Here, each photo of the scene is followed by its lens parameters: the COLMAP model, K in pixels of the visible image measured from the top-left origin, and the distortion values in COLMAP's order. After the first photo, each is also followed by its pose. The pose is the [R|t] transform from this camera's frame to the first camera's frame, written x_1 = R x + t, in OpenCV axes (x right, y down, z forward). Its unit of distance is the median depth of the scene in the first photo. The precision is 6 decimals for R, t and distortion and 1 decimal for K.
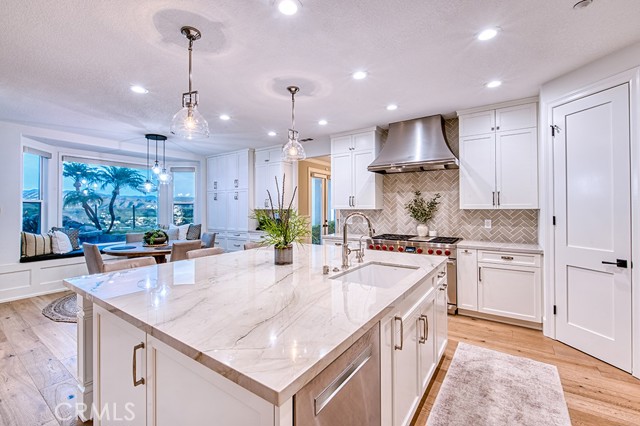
lens RADIAL K [[270.2, 0, 317.3], [0, 270.2, 206.5], [0, 0, 1]] dist [-0.000101, -0.000020]
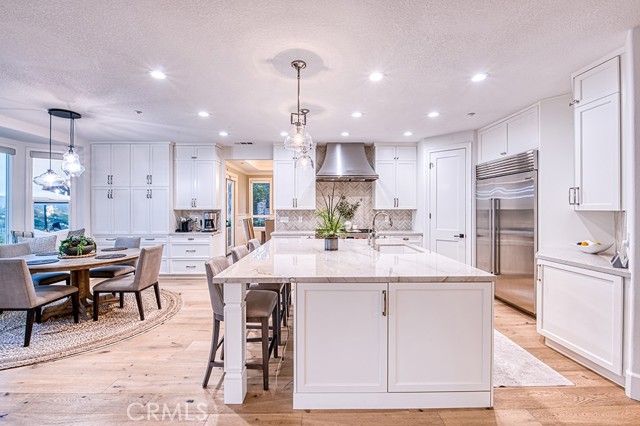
lens RADIAL K [[269.1, 0, 318.2], [0, 269.1, 209.8], [0, 0, 1]] dist [-0.012108, -0.000320]
pose [[0.817422, -0.000047, 0.576039, -0.486155], [-0.006283, 0.999940, 0.008997, 0.000024], [-0.576005, -0.010973, 0.817373, -0.021303]]
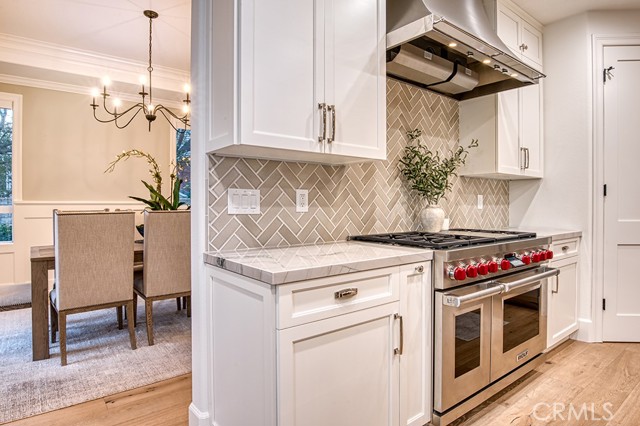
lens RADIAL K [[340.1, 0, 299.2], [0, 340.1, 210.6], [0, 0, 1]] dist [-0.022208, -0.000322]
pose [[0.322440, -0.008436, 0.946552, -0.201093], [-0.006588, 0.999916, 0.011155, 0.066205], [-0.946567, -0.009833, 0.322357, 0.964807]]
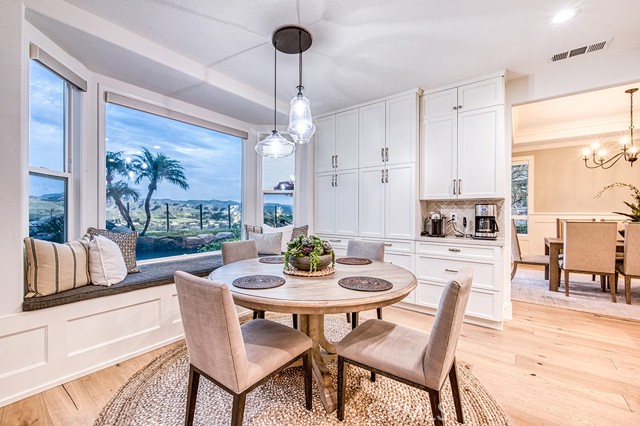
lens RADIAL K [[270.6, 0, 306.6], [0, 270.6, 212.4], [0, 0, 1]] dist [-0.003985, -0.000728]
pose [[0.997217, 0.004884, -0.074400, -0.583912], [-0.004155, 0.999942, 0.009956, 0.043997], [0.074444, -0.009619, 0.997179, 0.573363]]
